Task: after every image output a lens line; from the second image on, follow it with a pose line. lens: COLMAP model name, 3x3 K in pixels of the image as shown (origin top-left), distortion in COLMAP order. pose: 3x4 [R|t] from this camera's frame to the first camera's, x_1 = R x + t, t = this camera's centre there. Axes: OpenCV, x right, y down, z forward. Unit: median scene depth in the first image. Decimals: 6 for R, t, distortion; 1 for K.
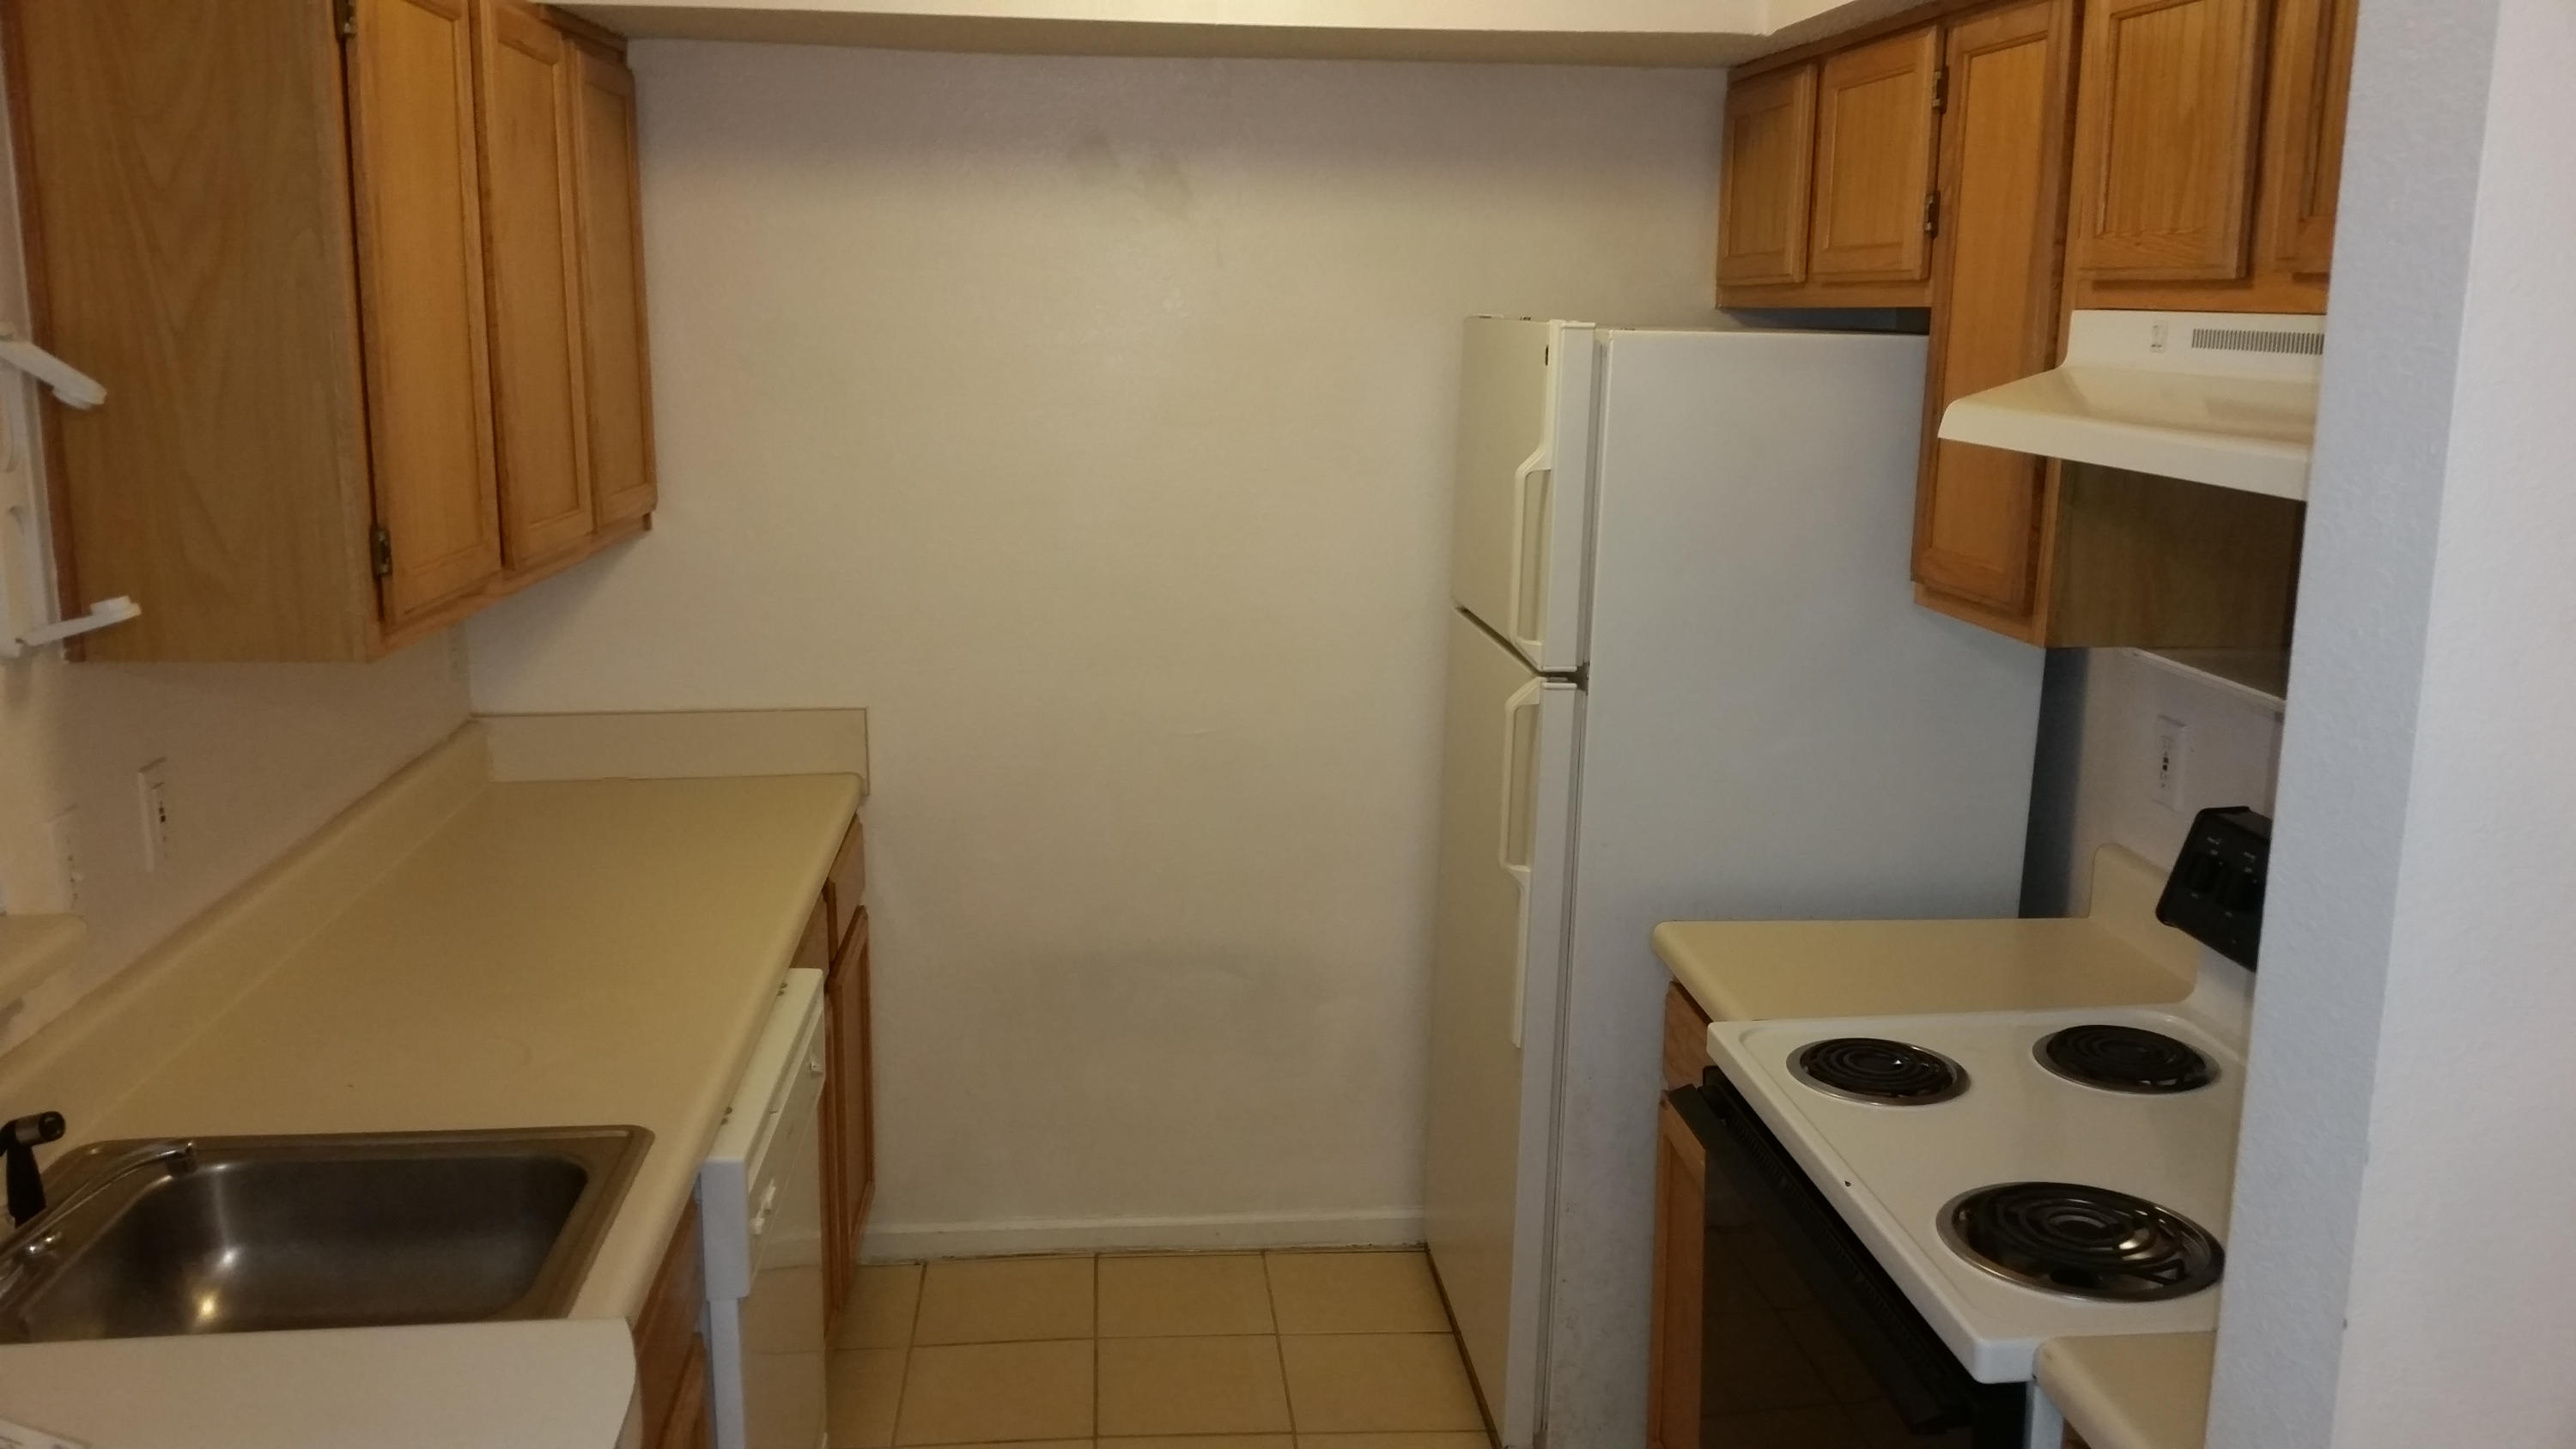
lens RADIAL K [[2096.2, 0, 1288.0], [0, 2096.2, 724.5], [0, 0, 1]] dist [0.183564, -0.336768]
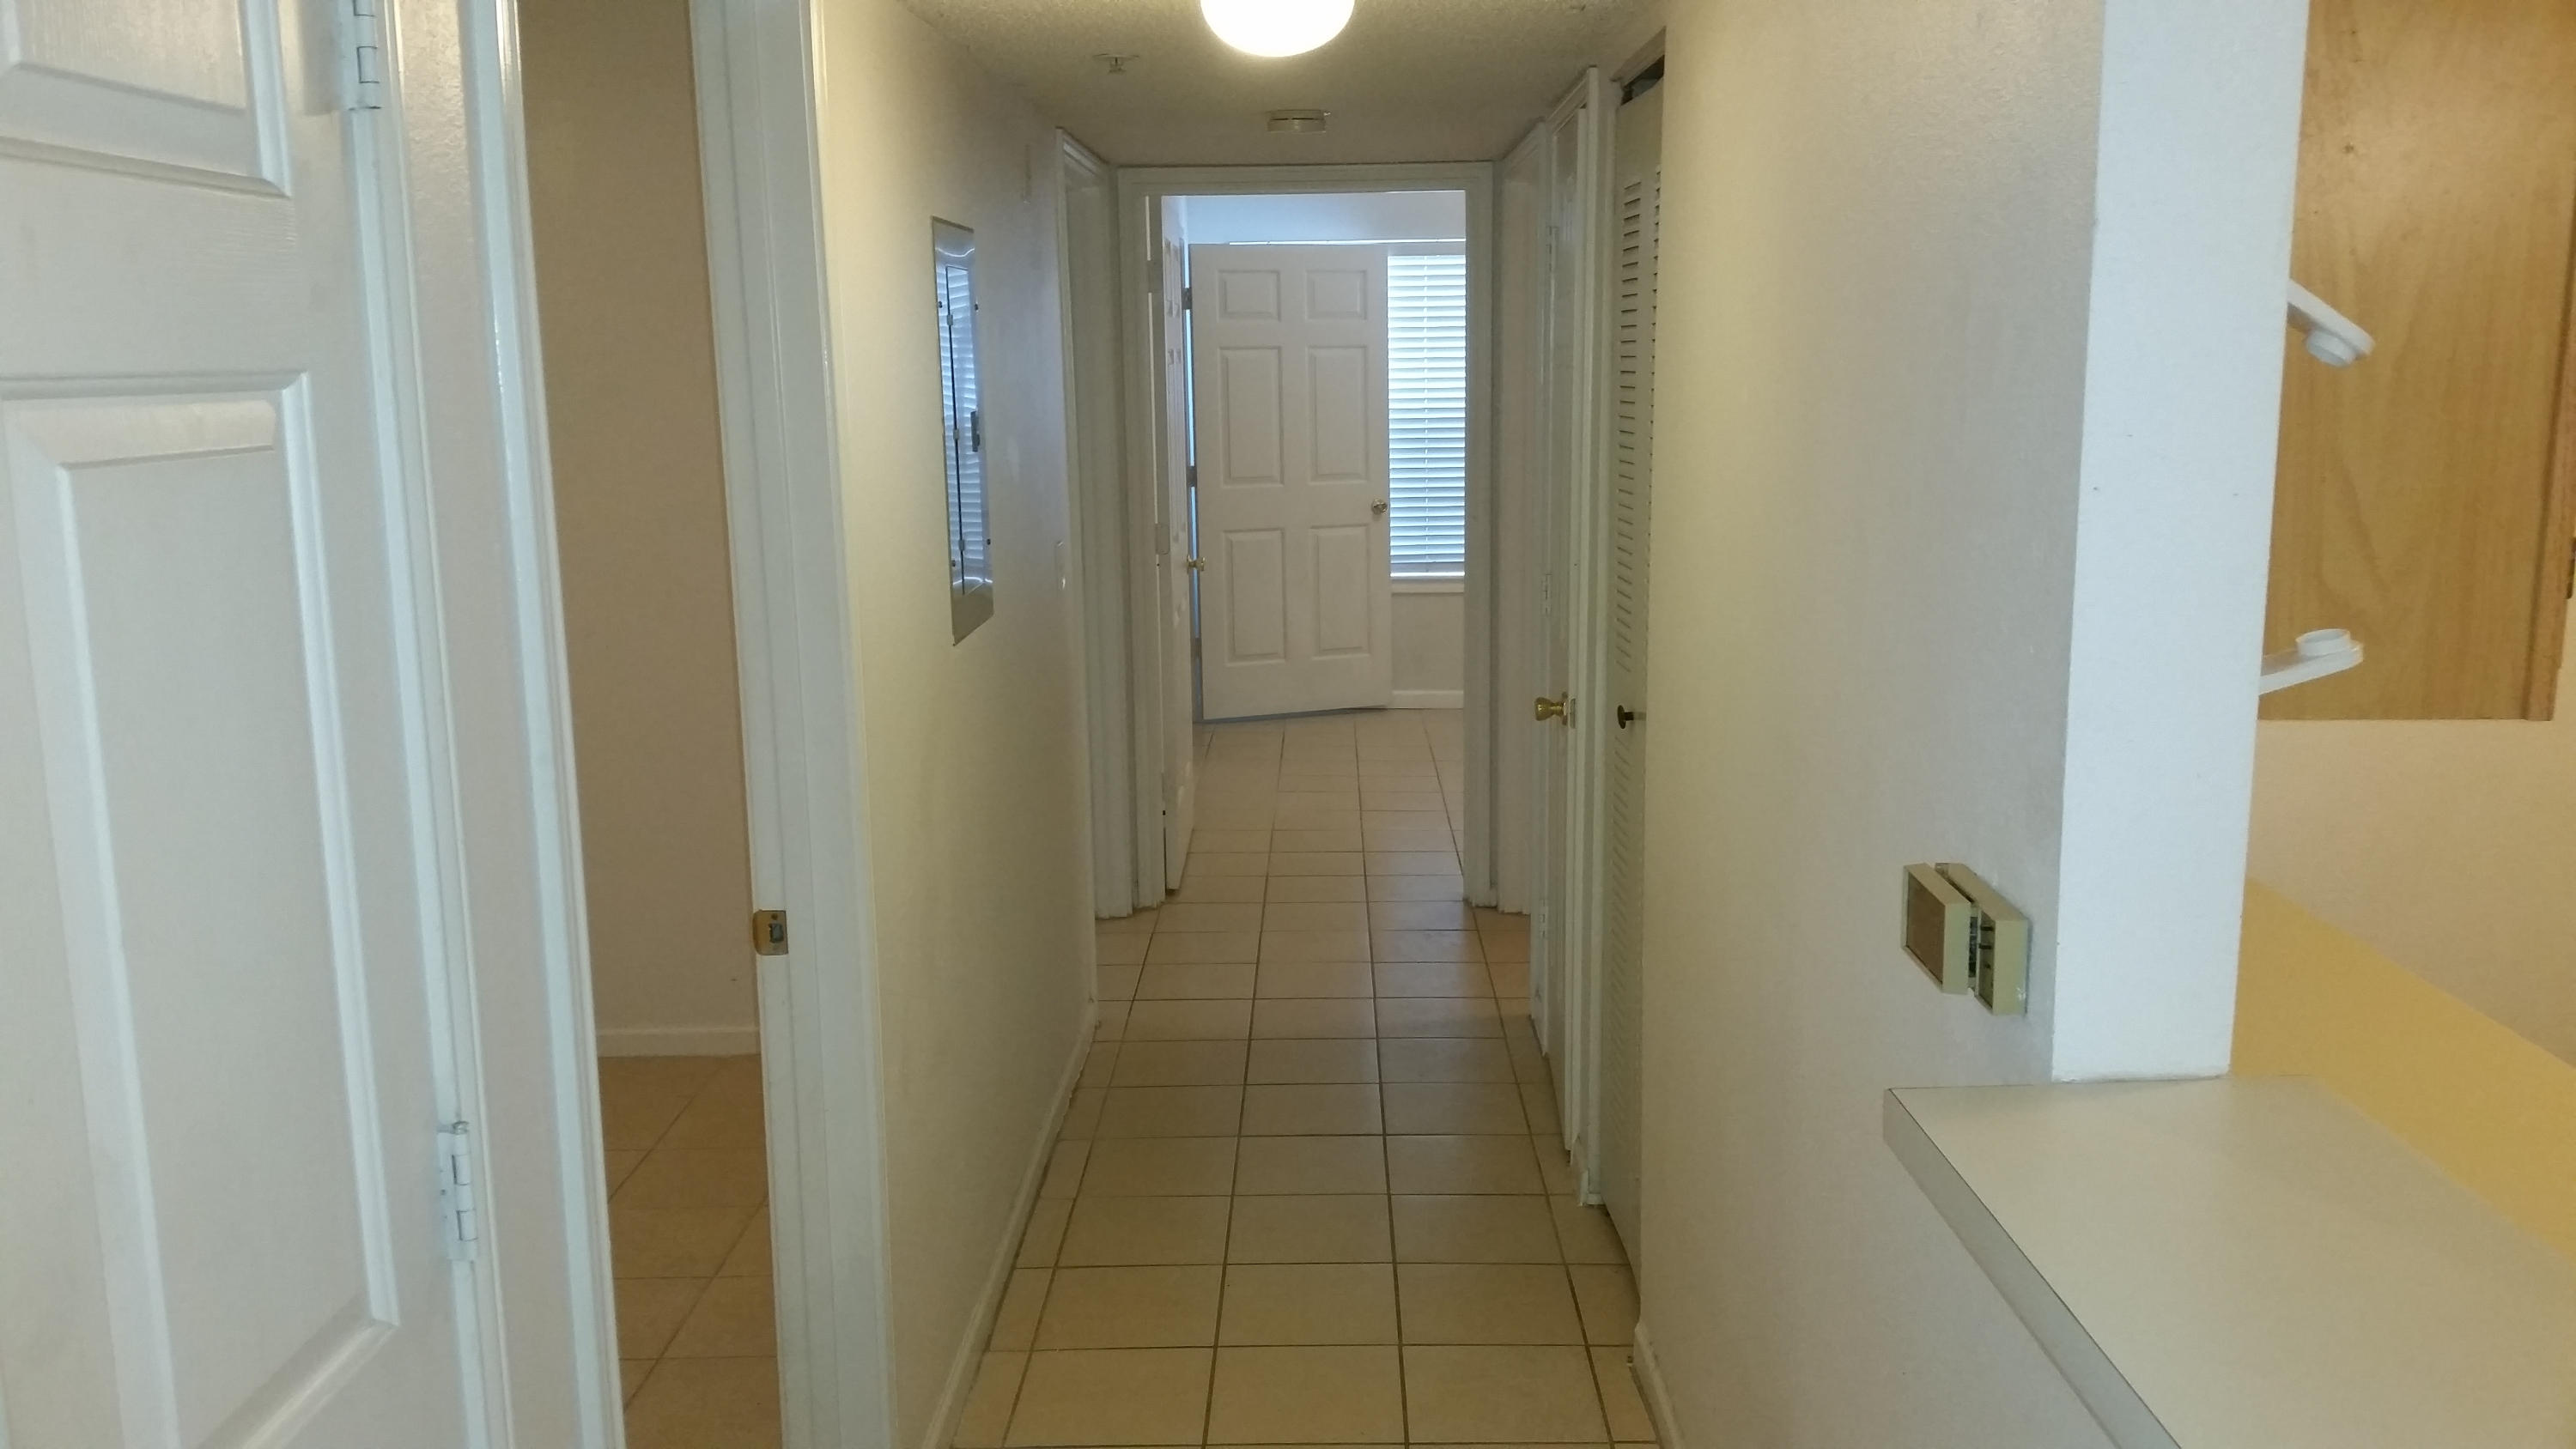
lens RADIAL K [[2096.2, 0, 1288.0], [0, 2096.2, 724.5], [0, 0, 1]] dist [0.183564, -0.336768]
pose [[0.993779, 0.001101, -0.111362, -0.636369], [-0.003029, 0.999848, -0.017144, -0.011660], [0.111326, 0.017374, 0.993632, 0.188674]]
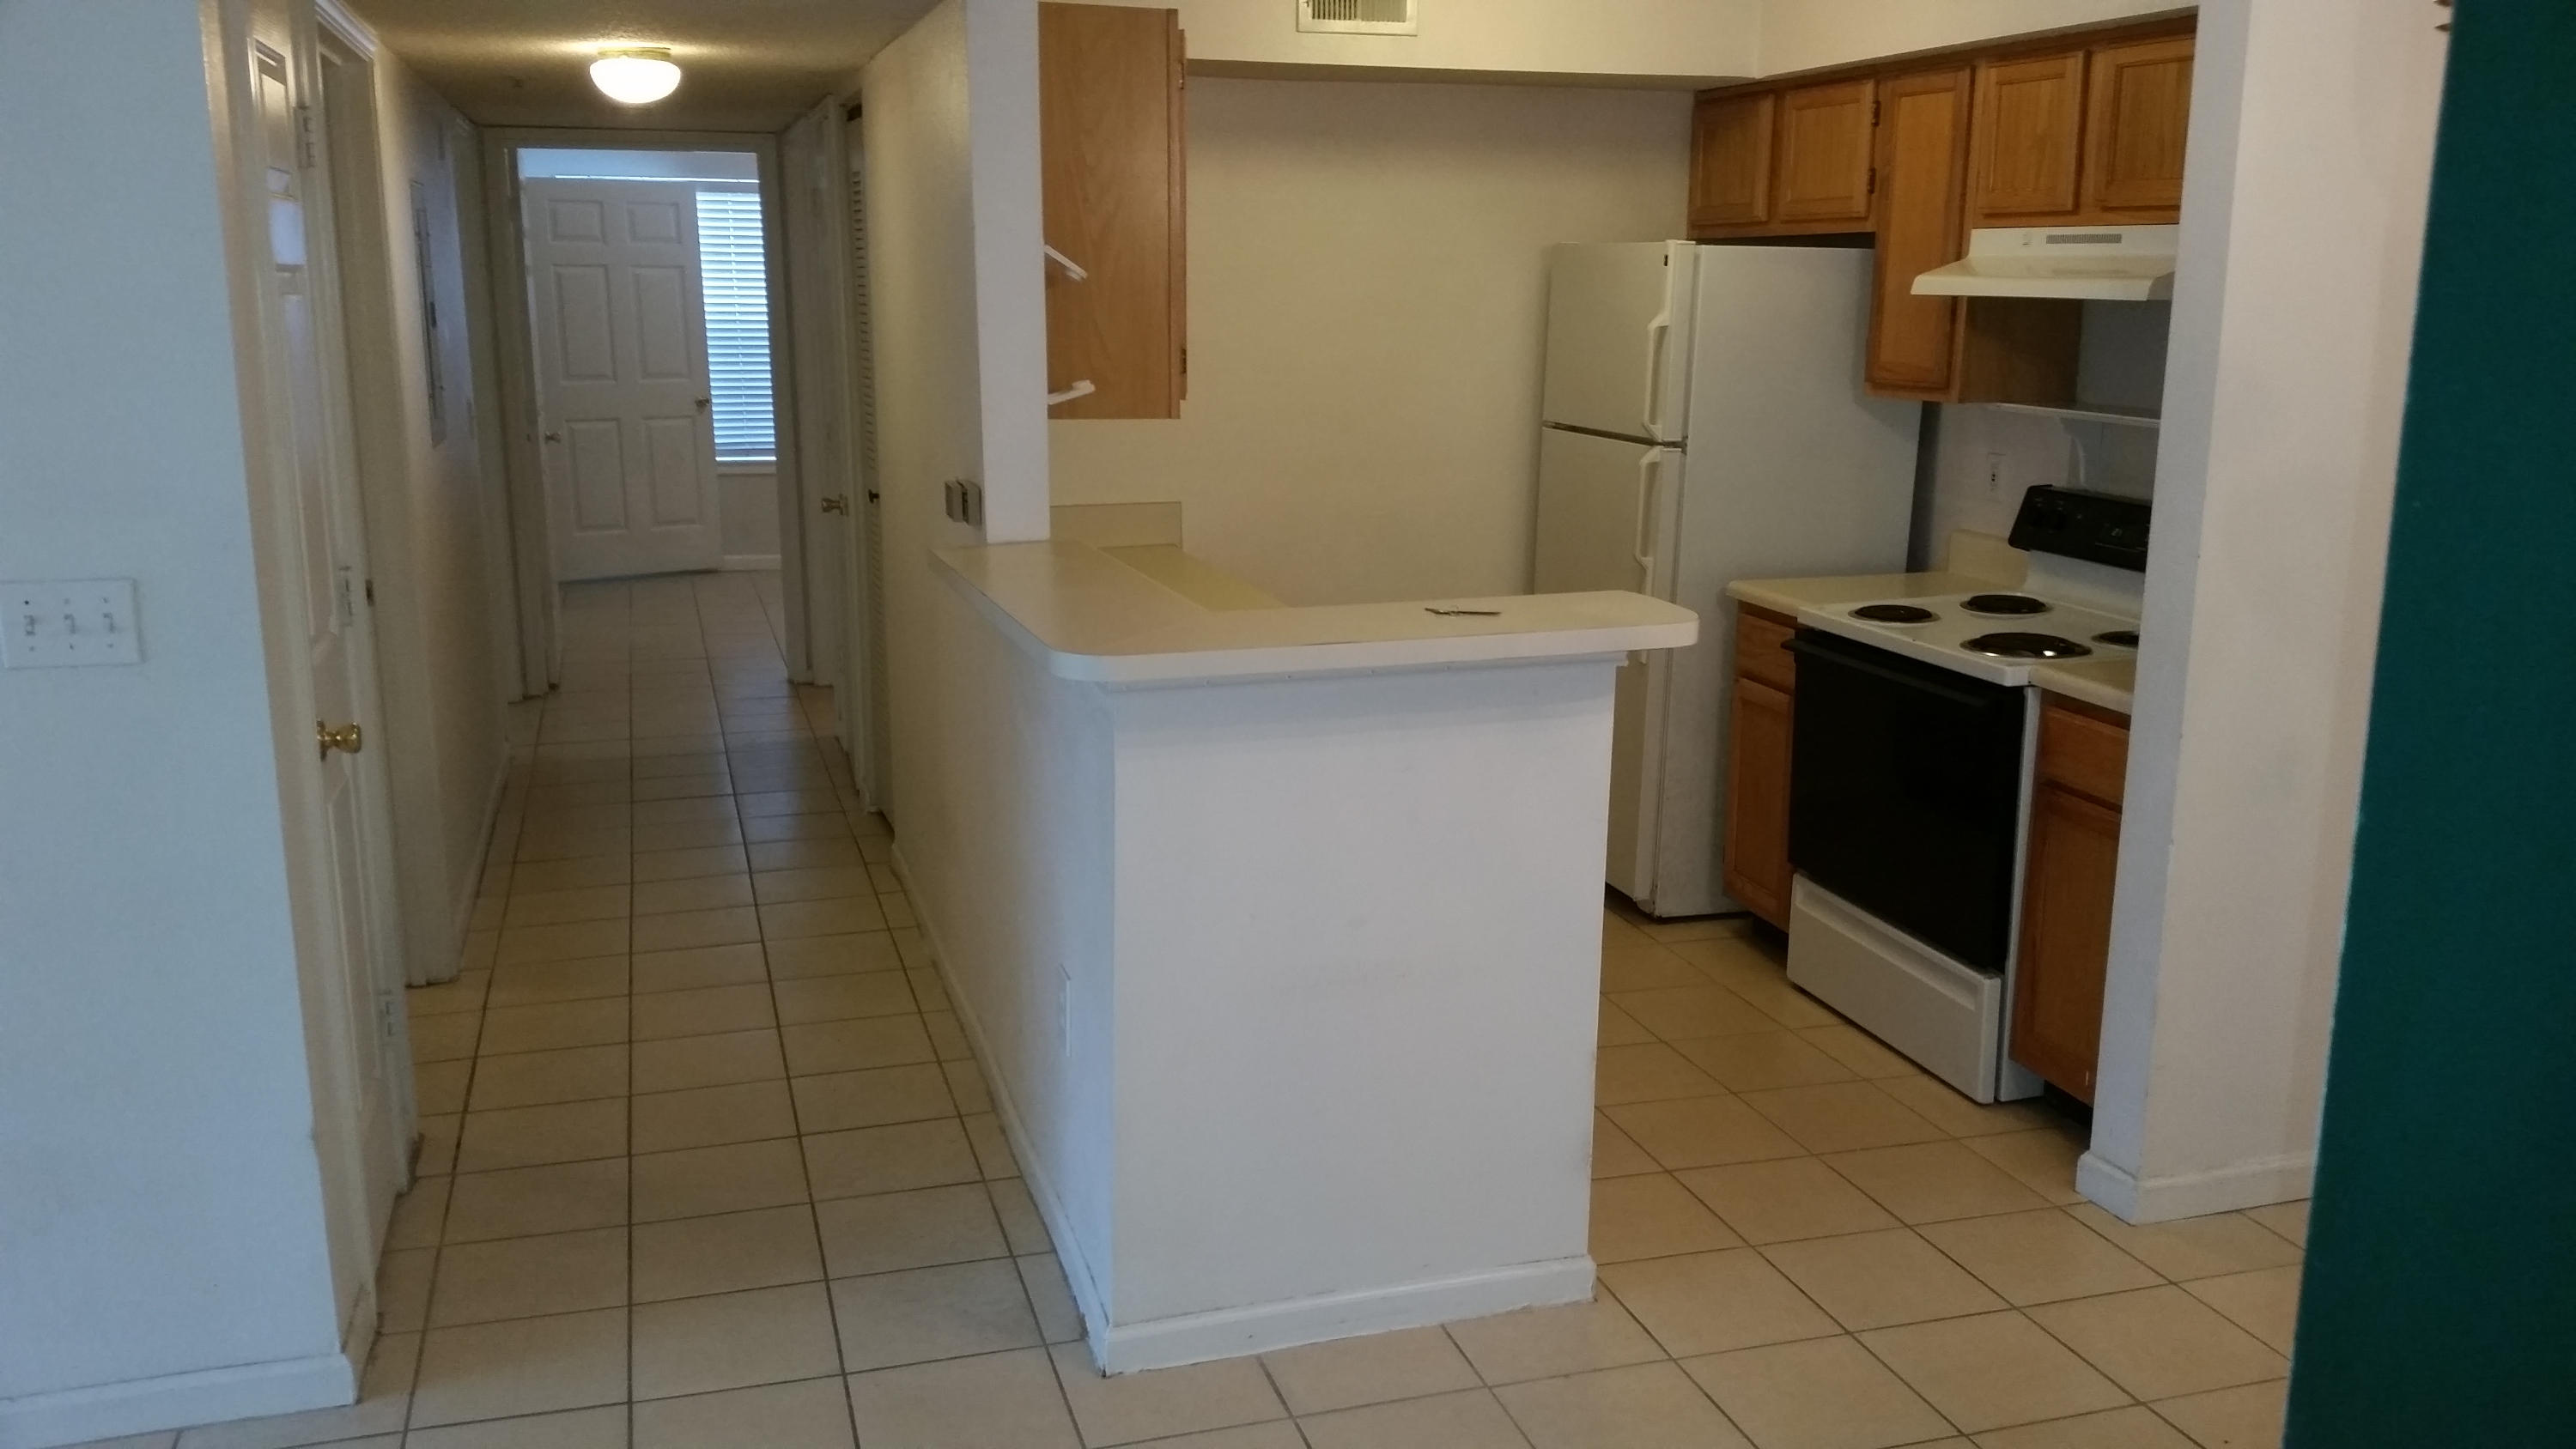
lens RADIAL K [[2096.2, 0, 1288.0], [0, 2096.2, 724.5], [0, 0, 1]] dist [0.183564, -0.336768]
pose [[0.979536, -0.046941, 0.195719, -0.591233], [0.043844, 0.998836, 0.020130, 0.175911], [-0.196436, -0.011137, 0.980453, -0.734895]]
